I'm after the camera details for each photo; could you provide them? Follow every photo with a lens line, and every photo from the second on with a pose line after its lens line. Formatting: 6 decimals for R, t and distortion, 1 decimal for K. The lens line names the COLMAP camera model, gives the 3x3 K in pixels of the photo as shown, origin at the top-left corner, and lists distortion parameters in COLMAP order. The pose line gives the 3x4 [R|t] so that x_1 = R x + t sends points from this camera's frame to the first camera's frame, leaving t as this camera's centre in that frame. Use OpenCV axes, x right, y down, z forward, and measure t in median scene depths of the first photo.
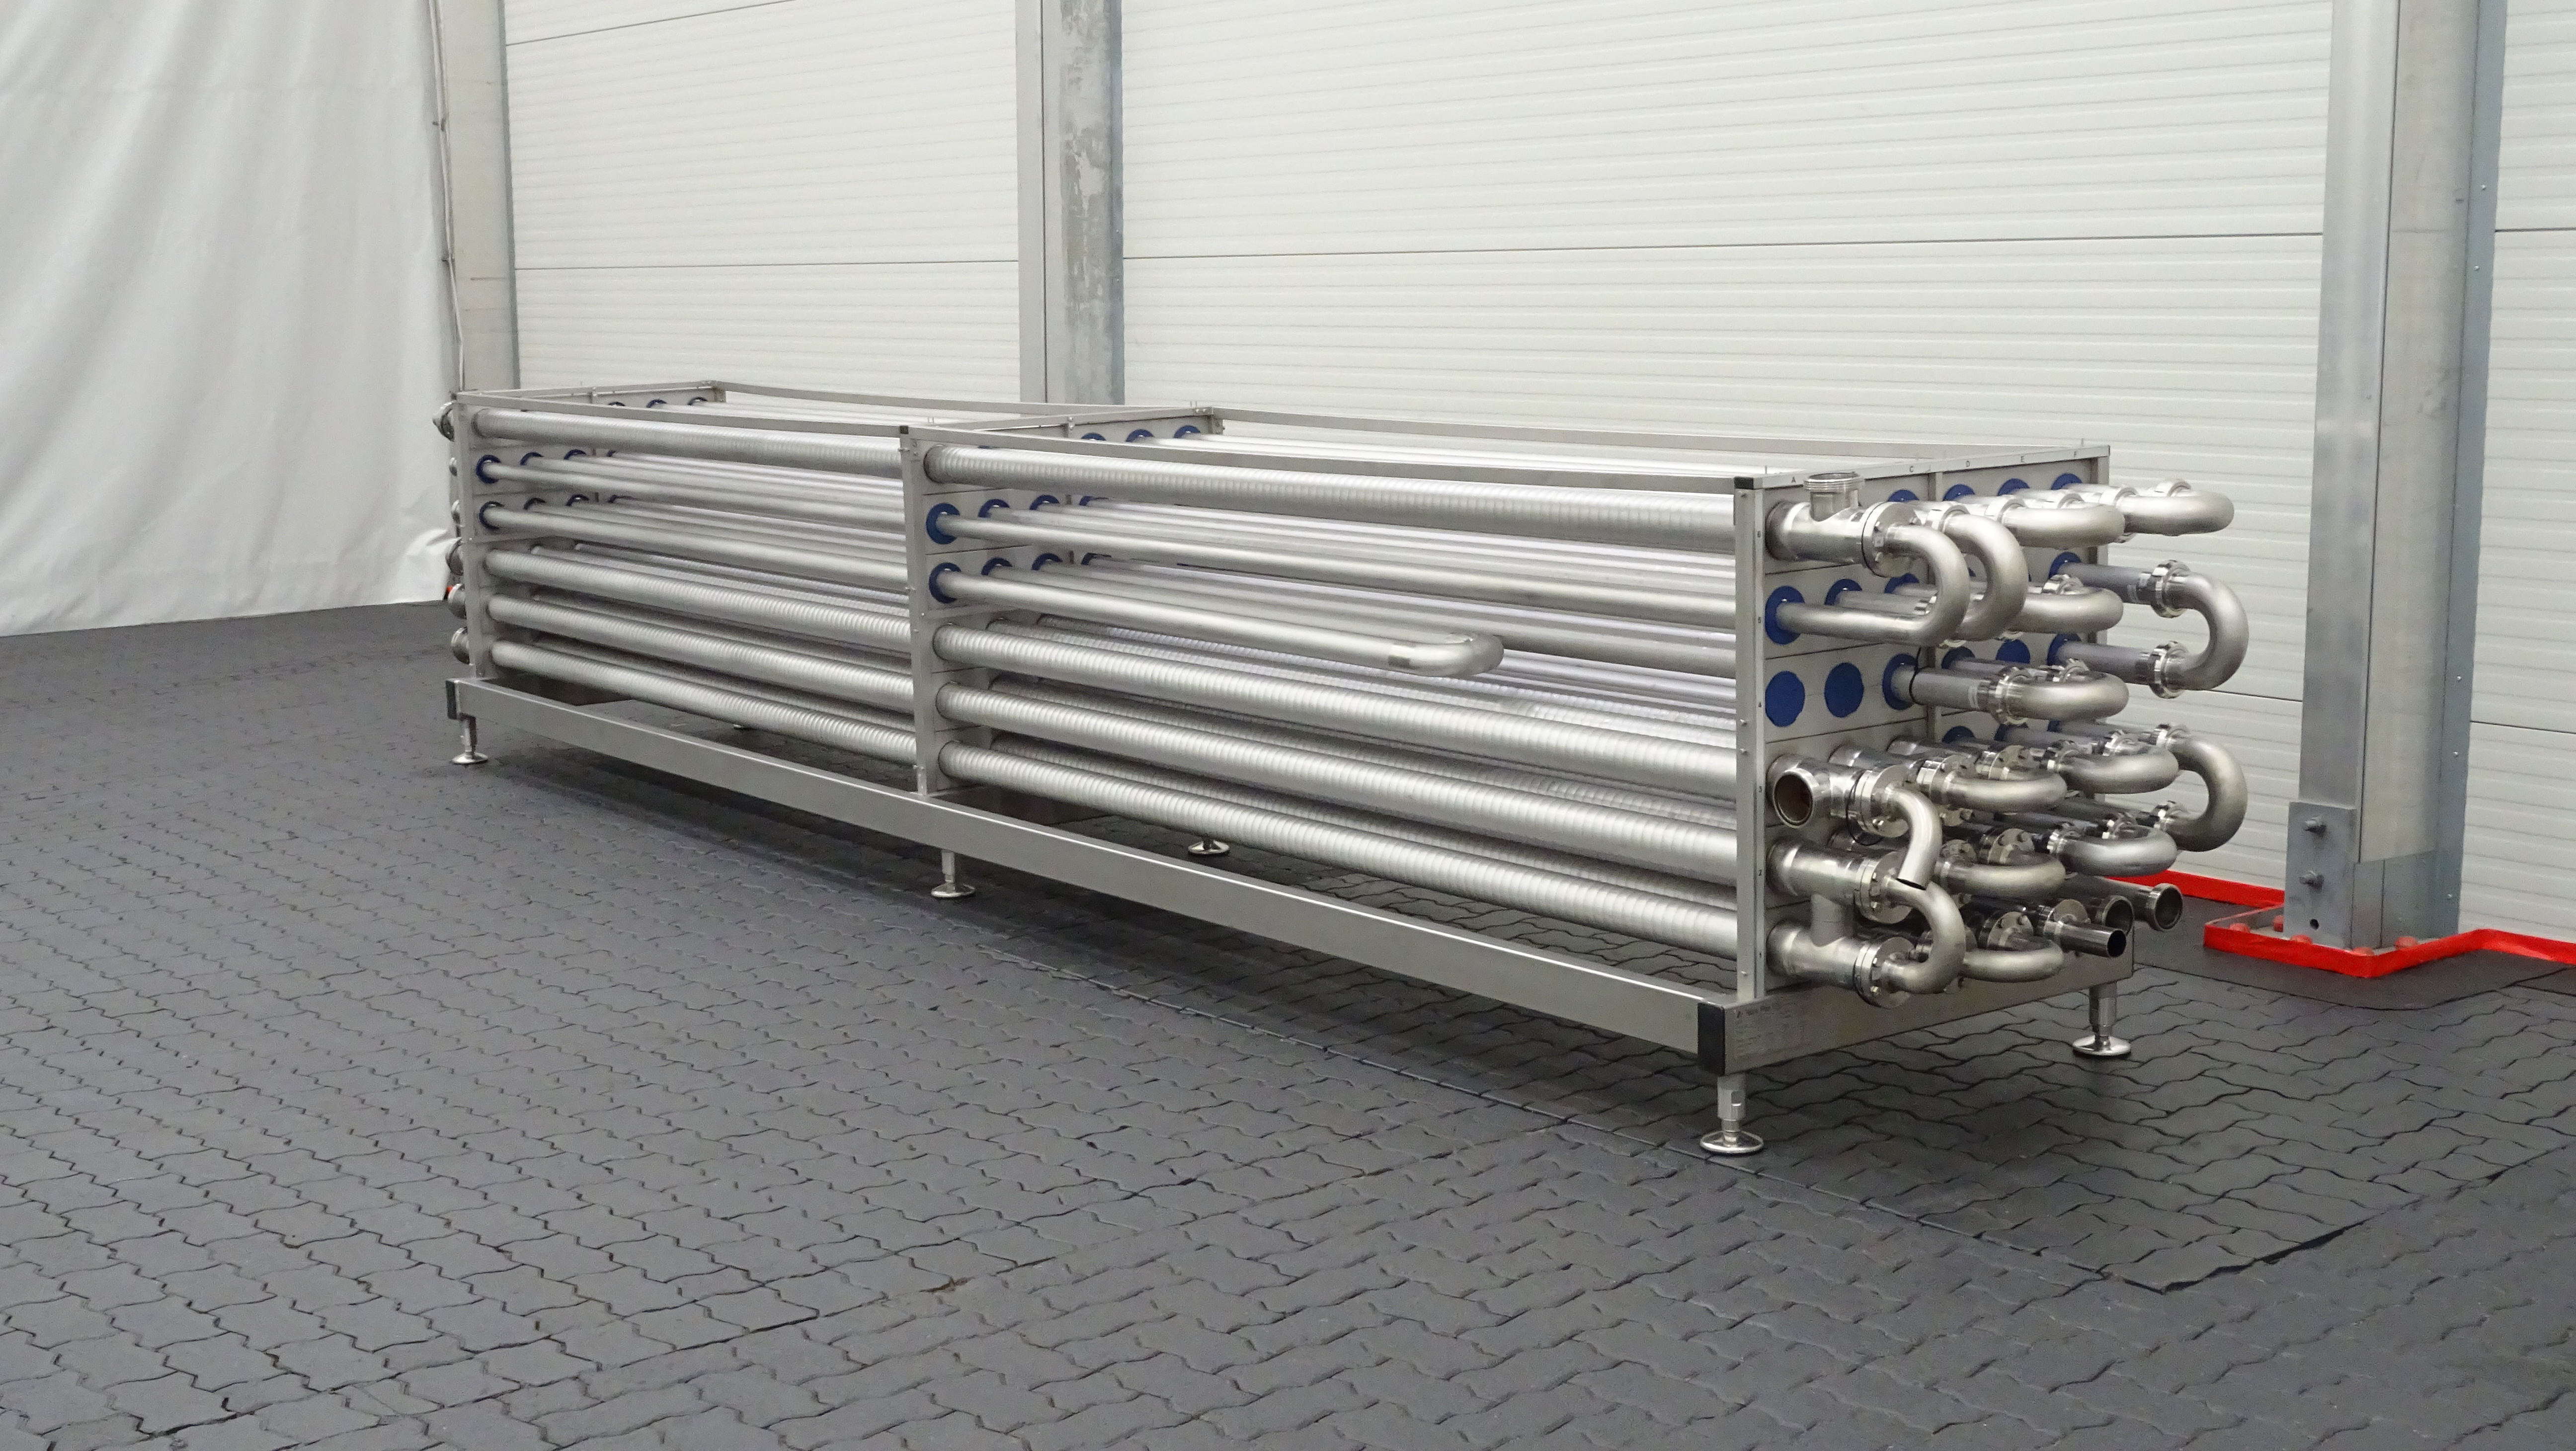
lens RADIAL K [[3113.1, 0, 1288.0], [0, 3113.1, 725.5], [0, 0, 1]] dist [0.003534, -0.003094]
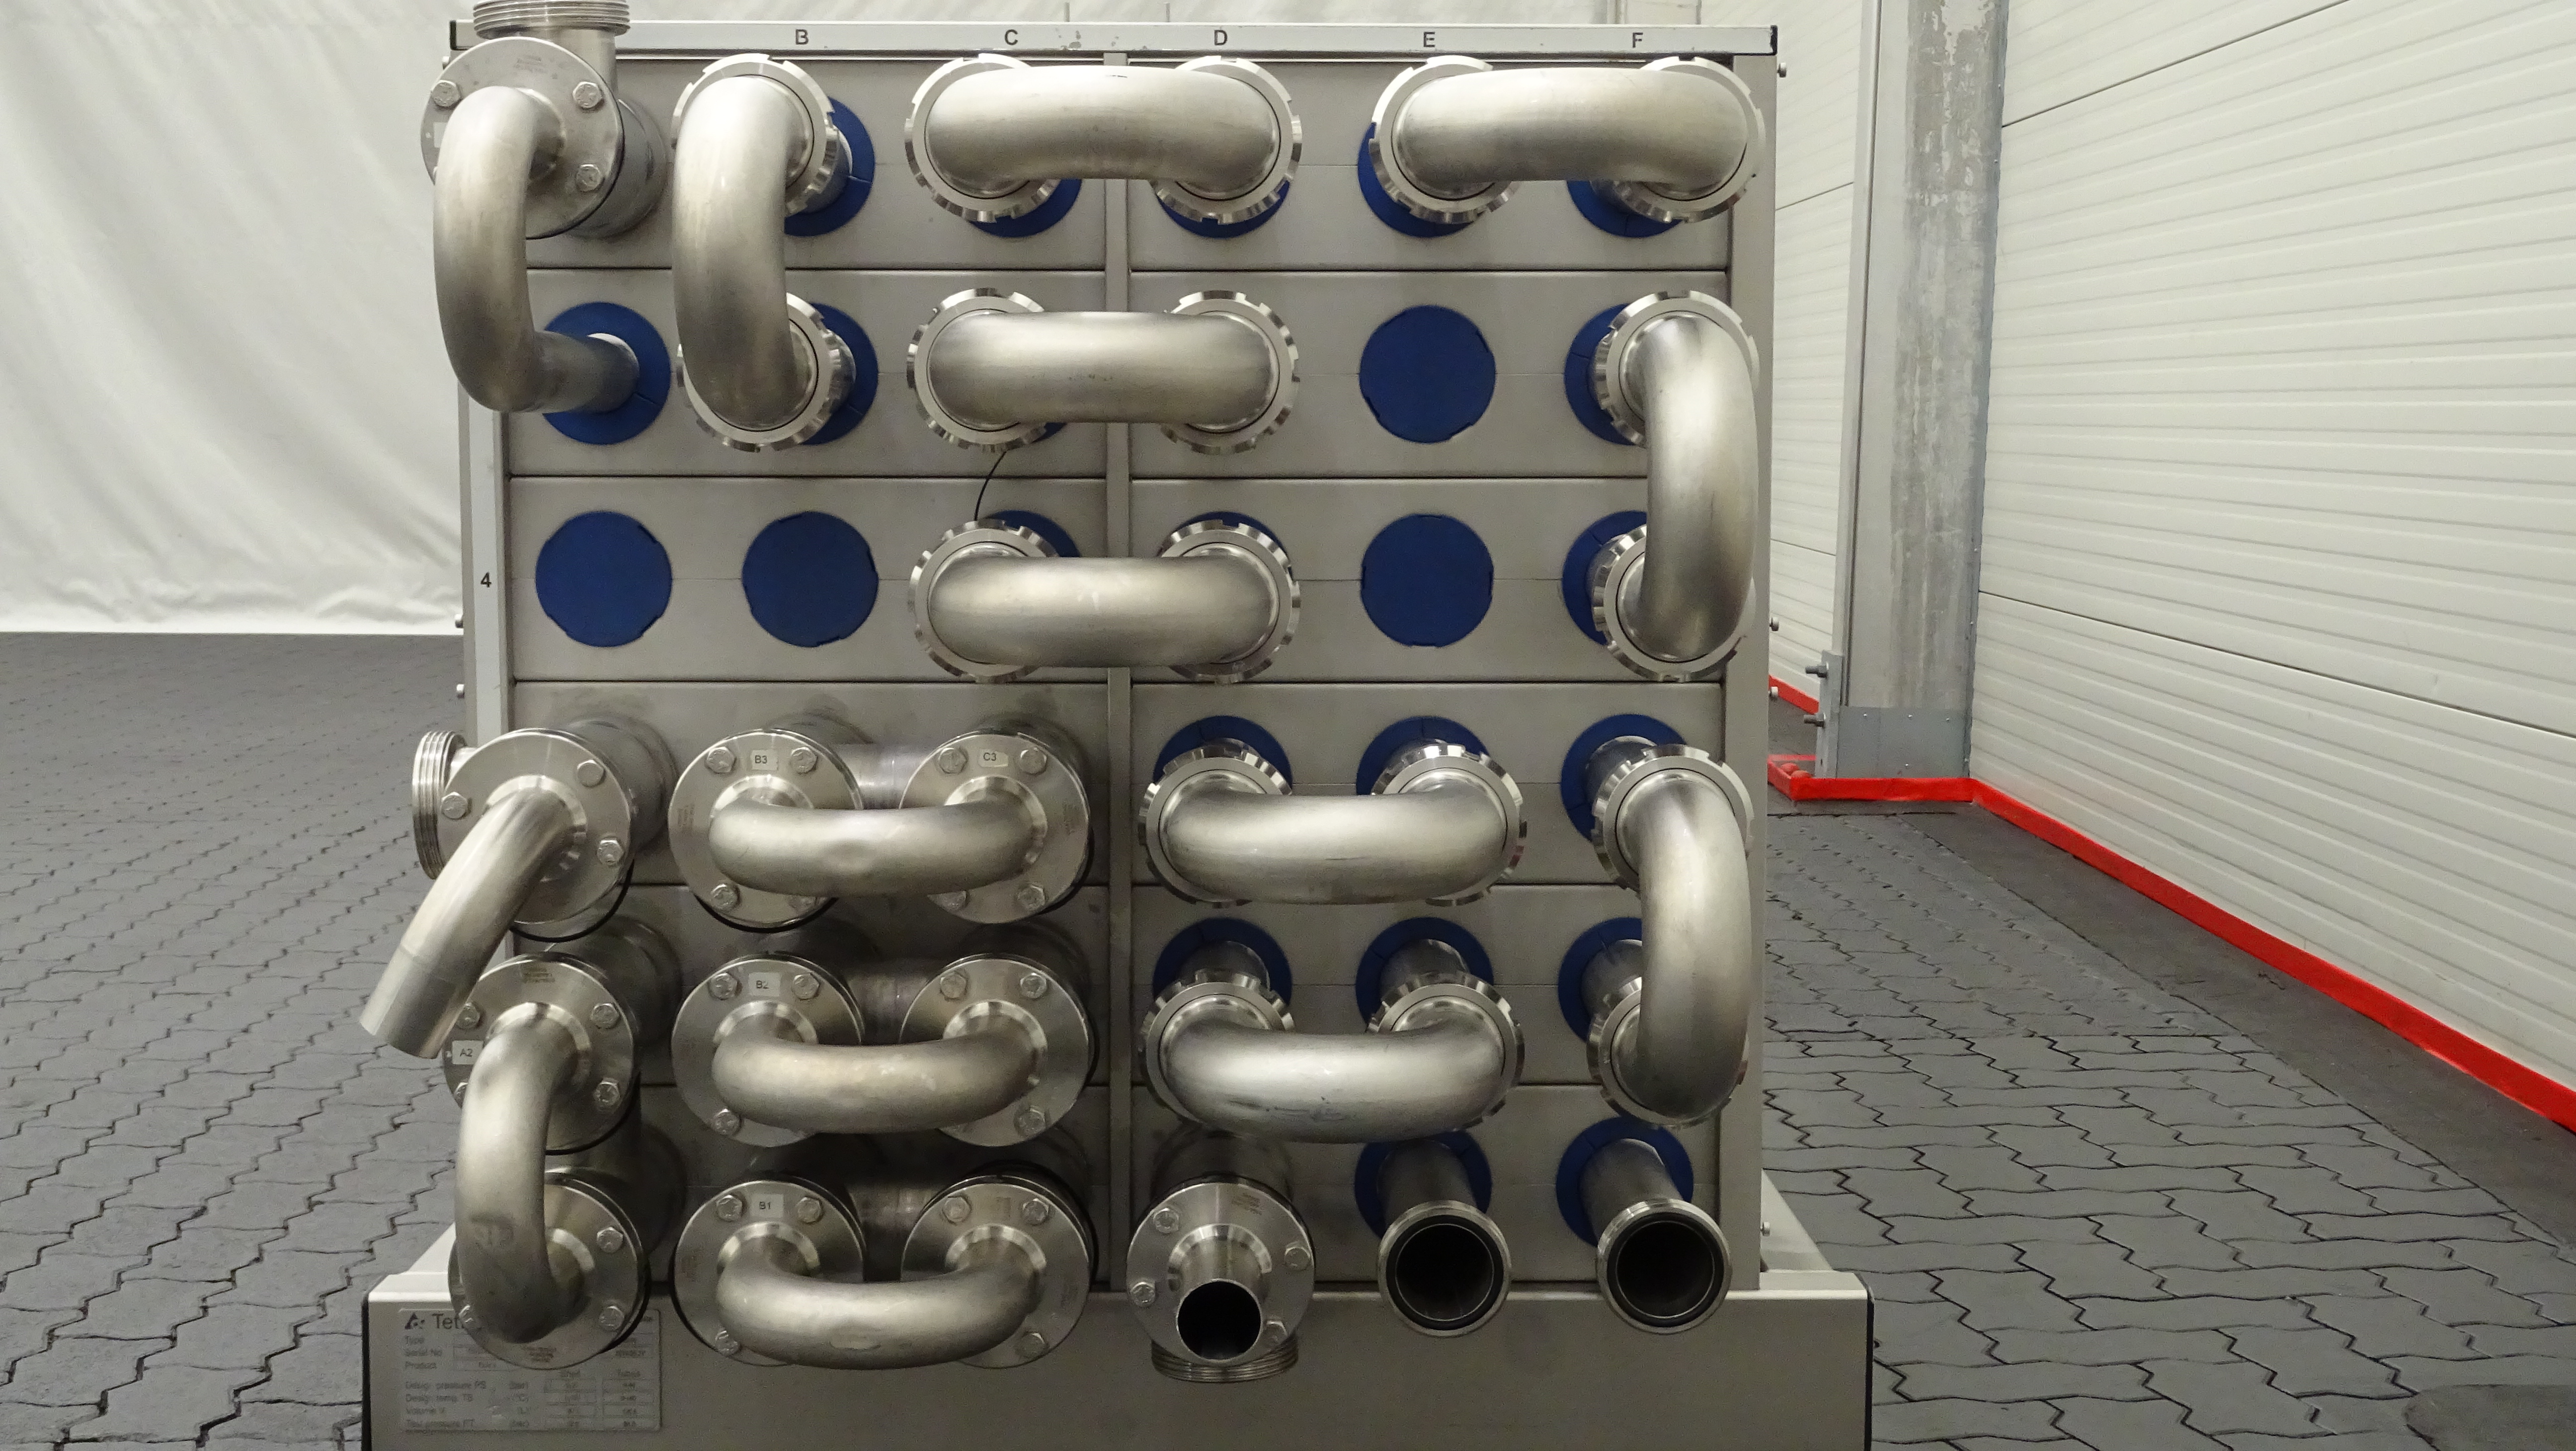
lens RADIAL K [[3386.0, 0, 1288.0], [0, 3386.0, 725.5], [0, 0, 1]] dist [-0.000895, -0.001053]
pose [[0.806108, 0.072686, -0.587287, 0.286810], [-0.105264, 0.994213, -0.021436, 0.006153], [0.582330, 0.079100, 0.809095, 0.399881]]
